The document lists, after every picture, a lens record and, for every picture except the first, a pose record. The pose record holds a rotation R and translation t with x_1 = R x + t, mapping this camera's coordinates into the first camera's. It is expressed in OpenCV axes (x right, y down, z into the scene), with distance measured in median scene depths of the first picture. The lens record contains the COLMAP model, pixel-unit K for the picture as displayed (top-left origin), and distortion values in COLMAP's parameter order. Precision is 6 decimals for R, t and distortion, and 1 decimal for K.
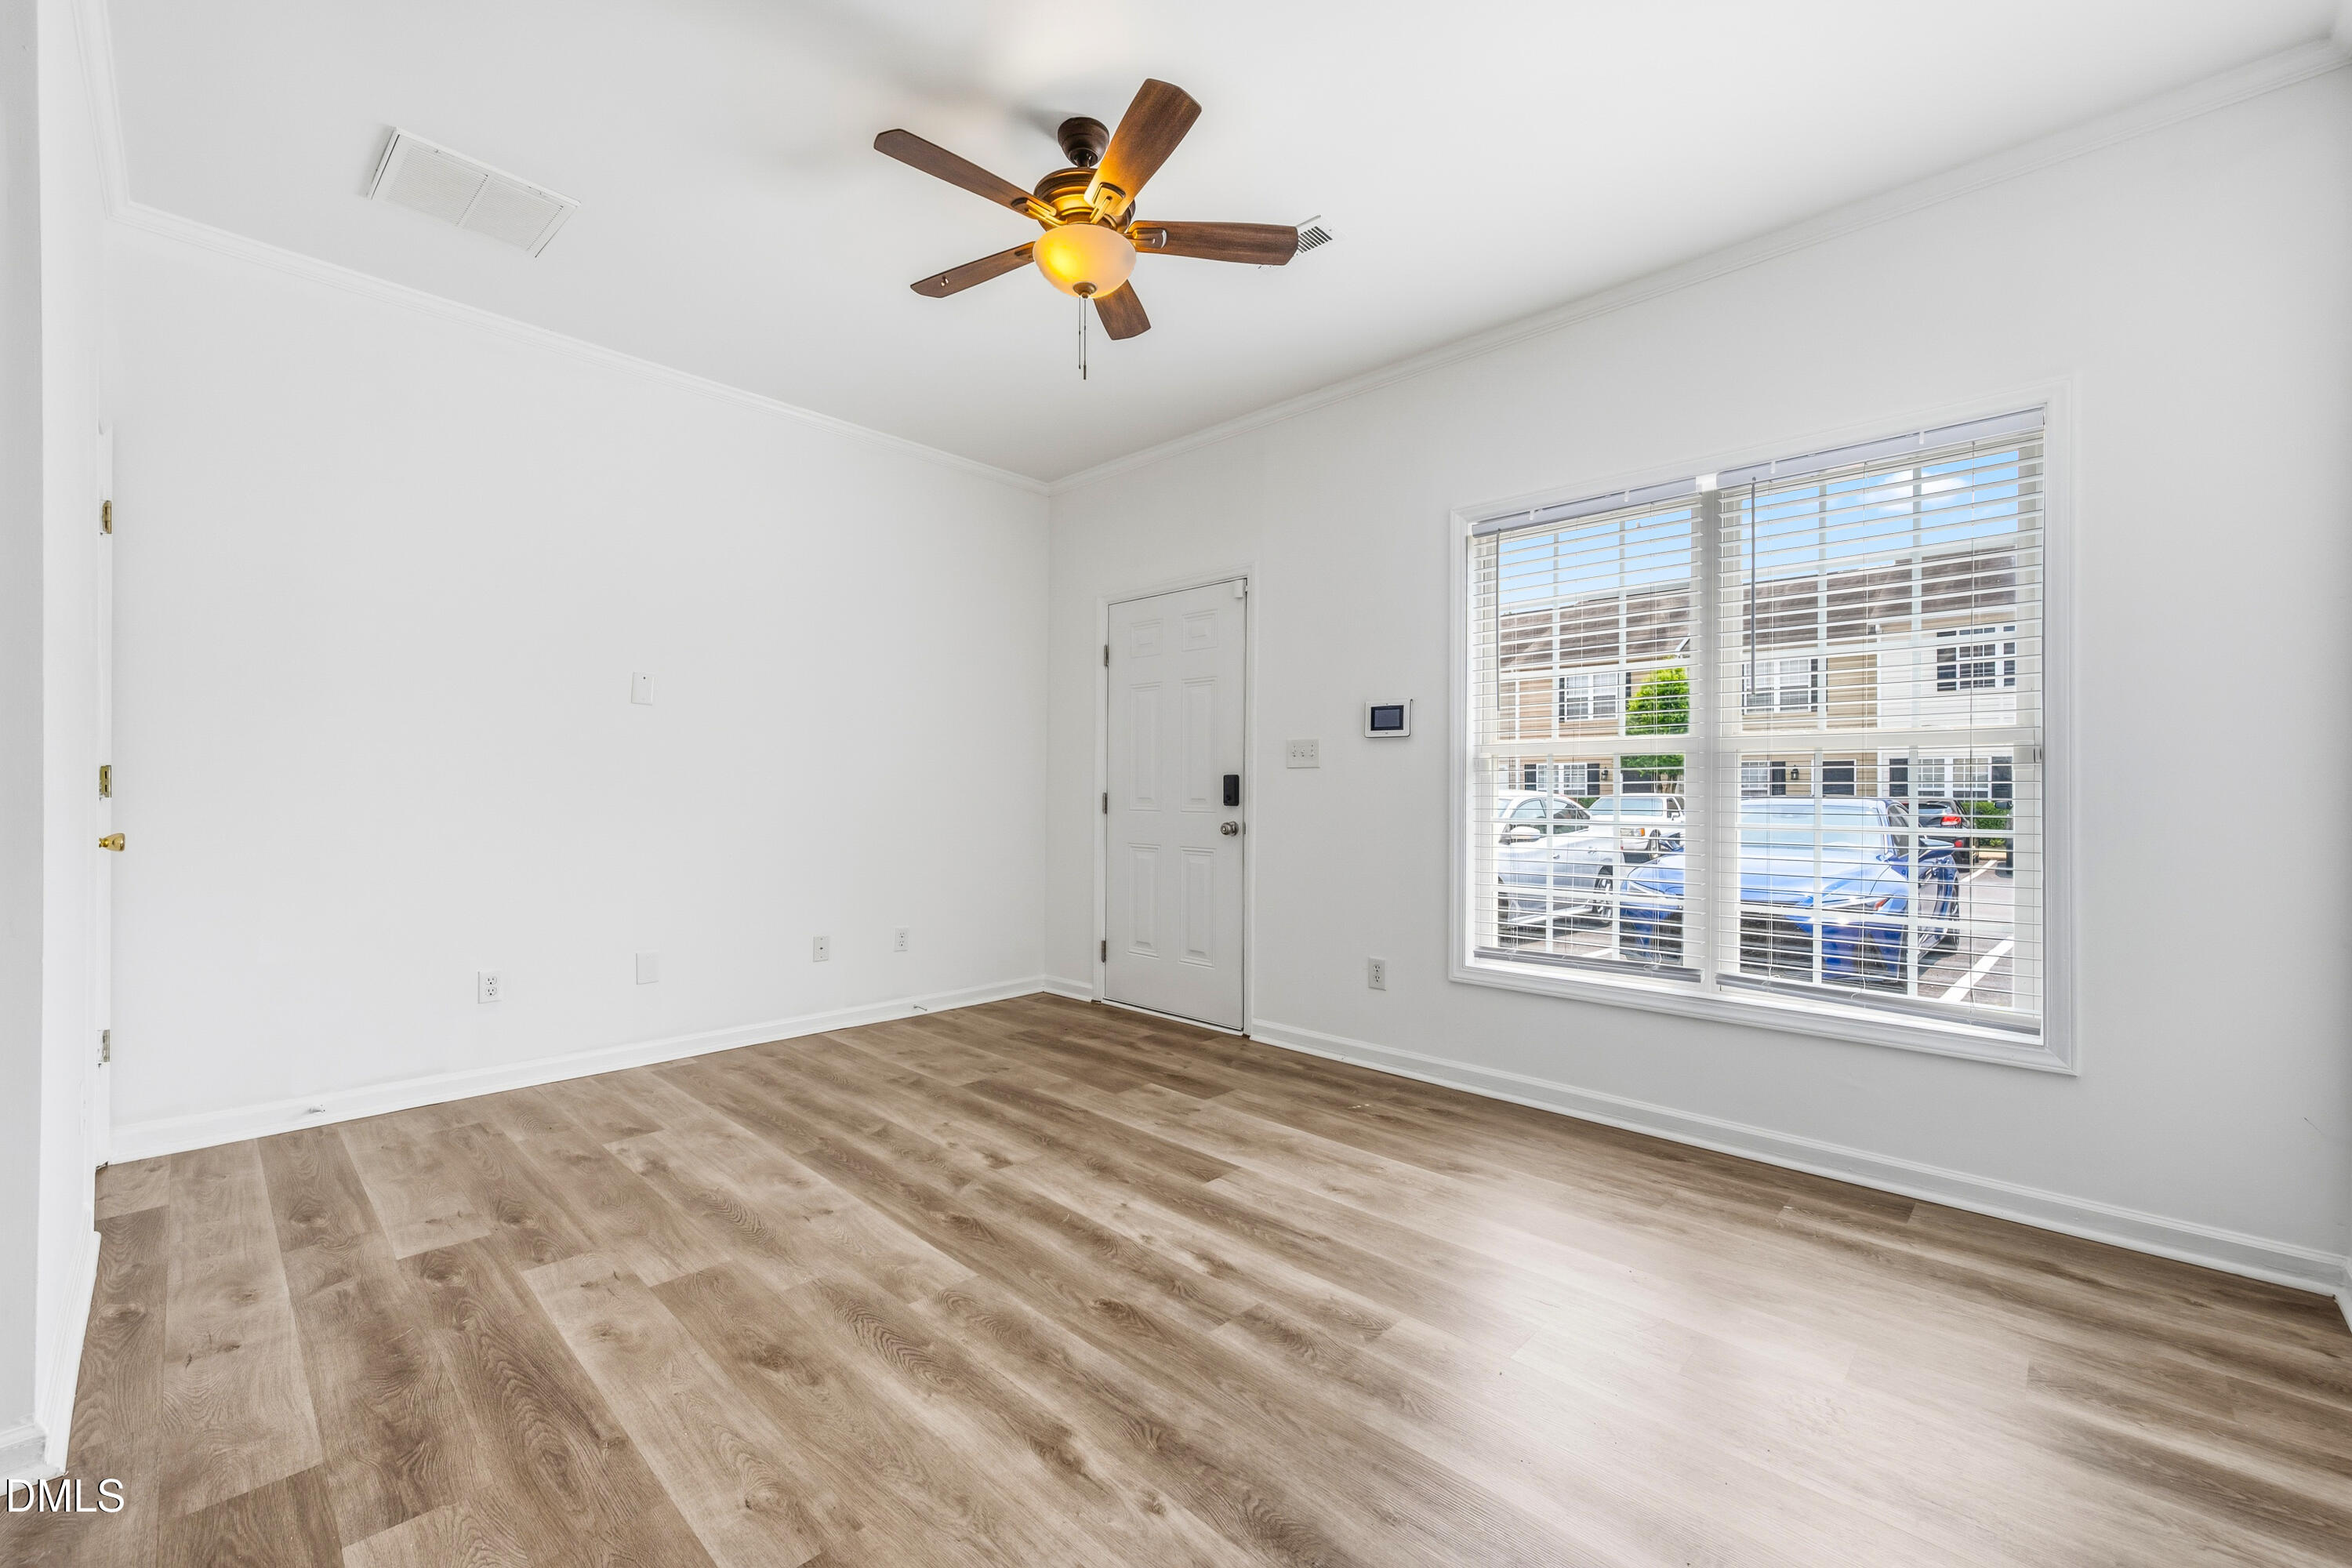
lens RADIAL K [[954.7, 0, 1172.1], [0, 954.7, 788.1], [0, 0, 1]] dist [0.000478, 0.000413]
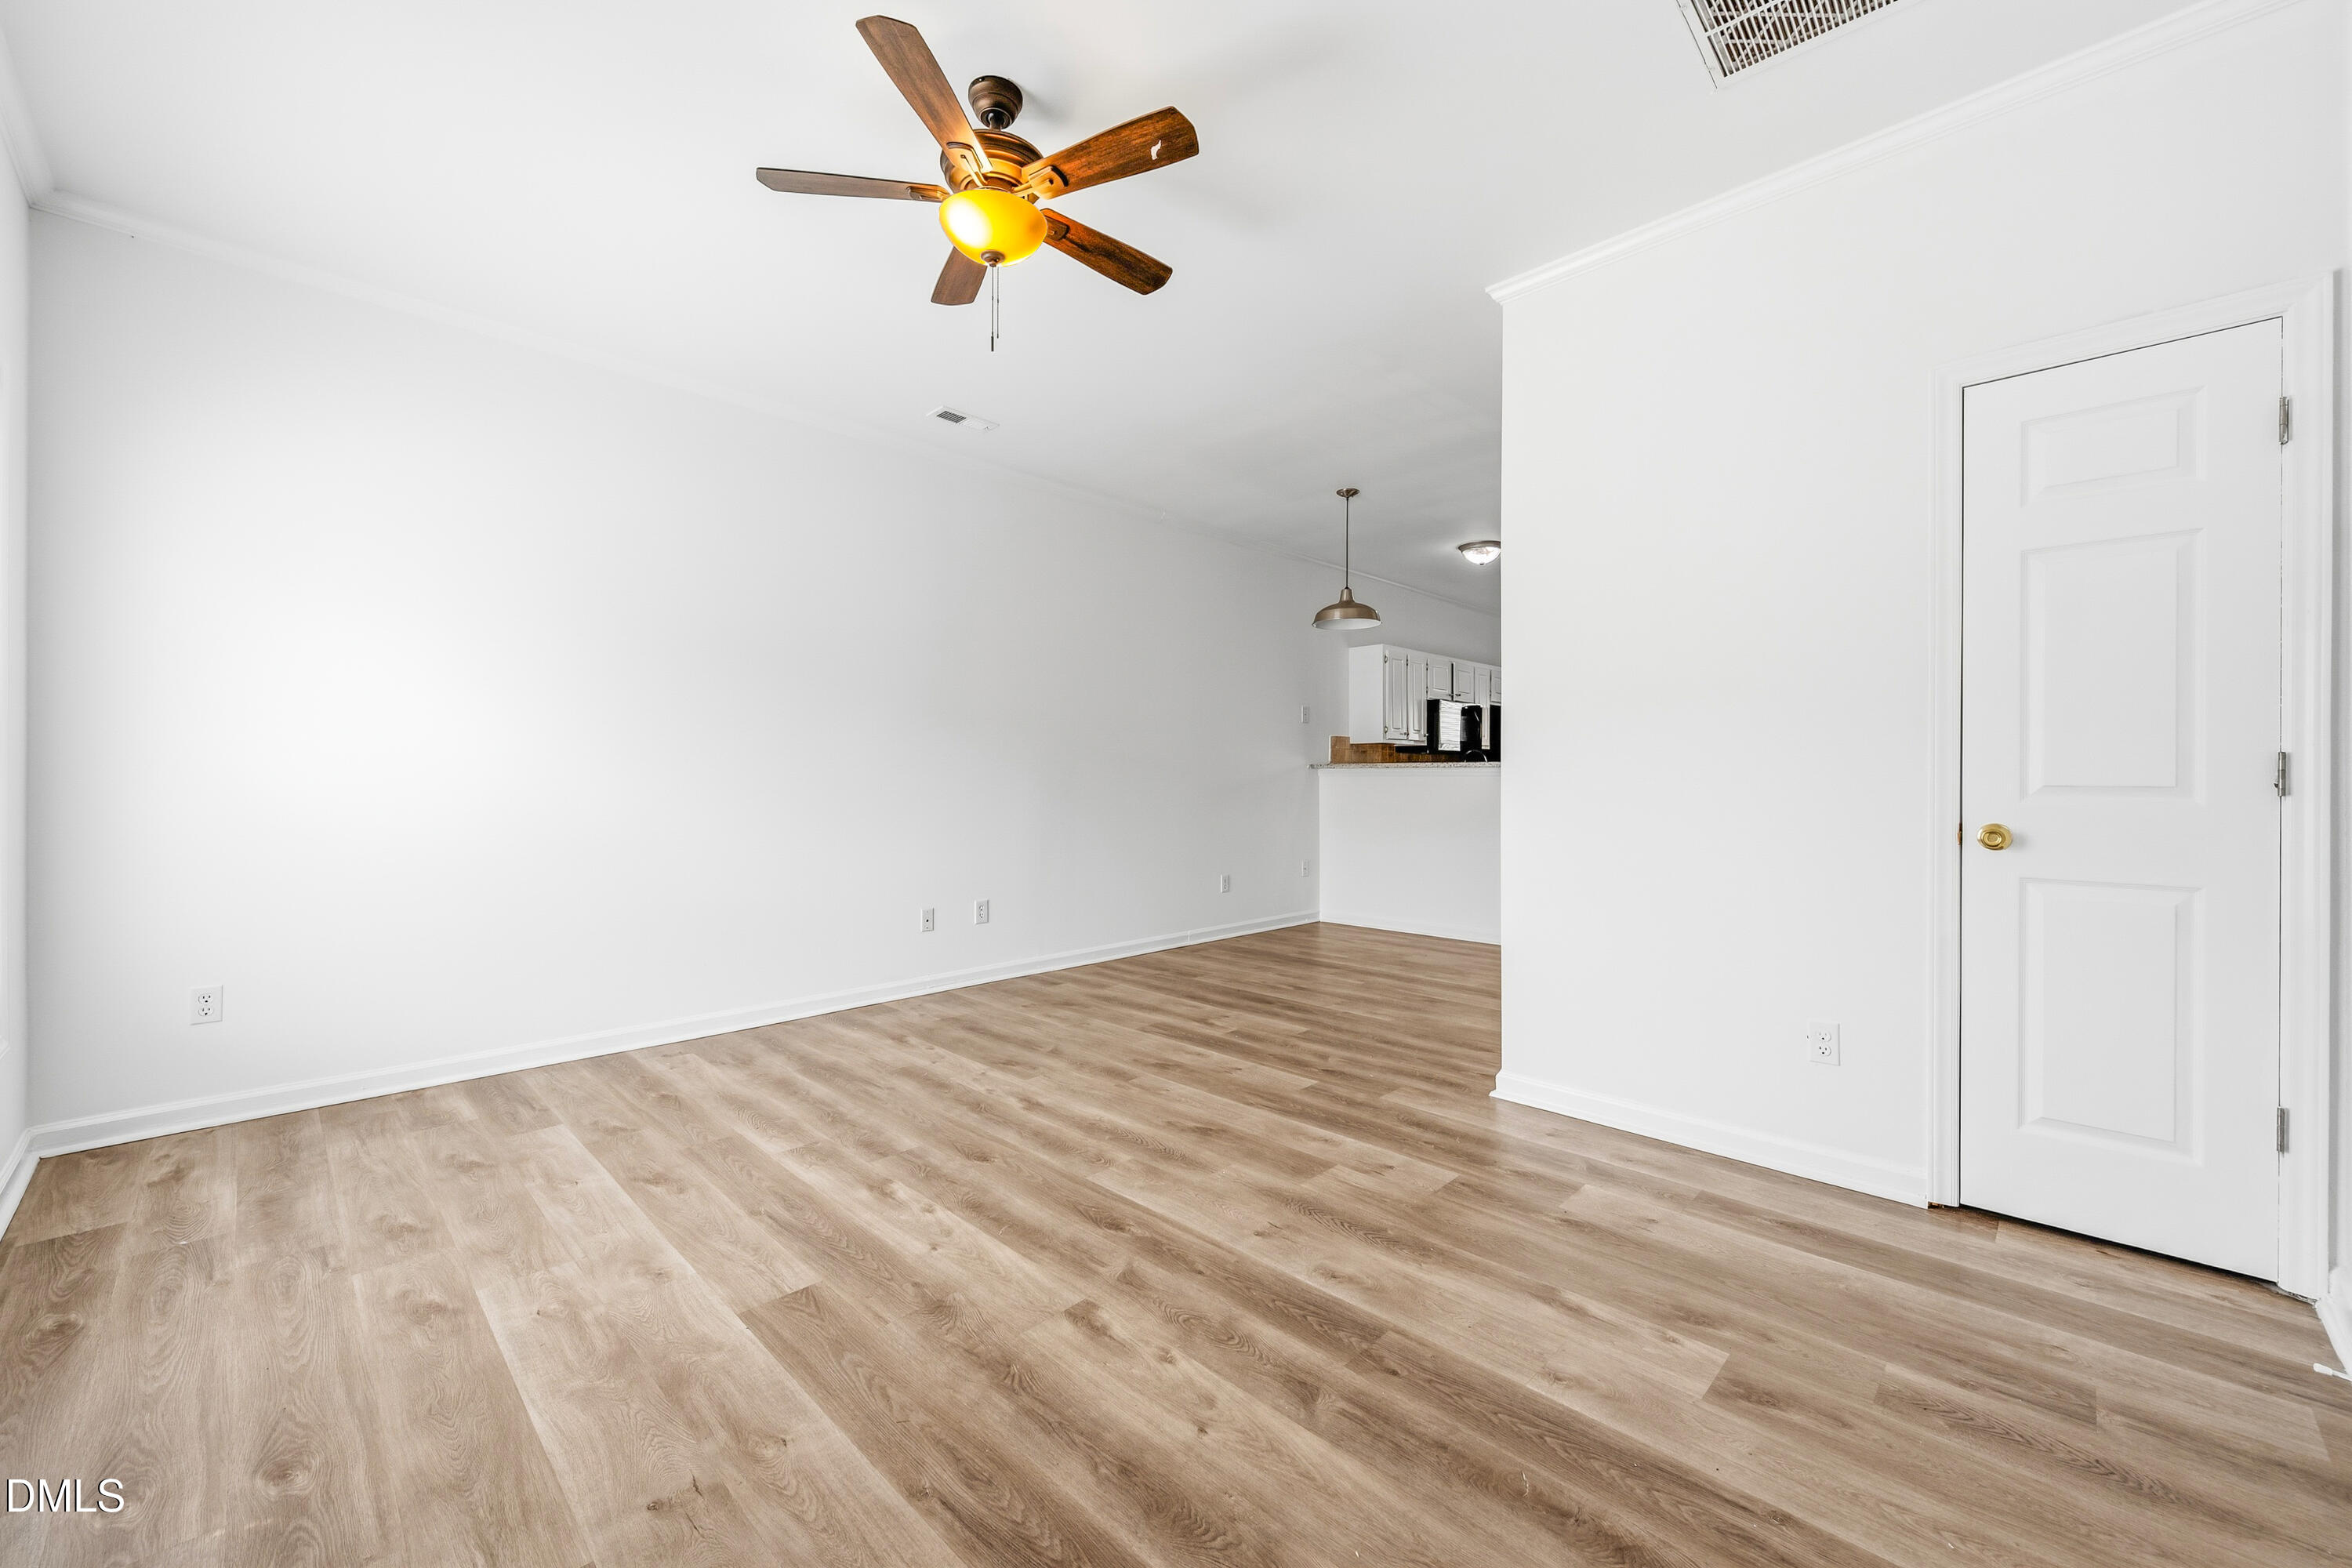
lens RADIAL K [[920.8, 0, 1177.1], [0, 920.8, 775.1], [0, 0, 1]] dist [0.001822, 0.000091]
pose [[-0.999916, -0.007554, 0.010501, -0.269655], [-0.007598, 0.999962, -0.004195, 0.003368], [-0.010469, -0.004274, -0.999936, 1.784901]]
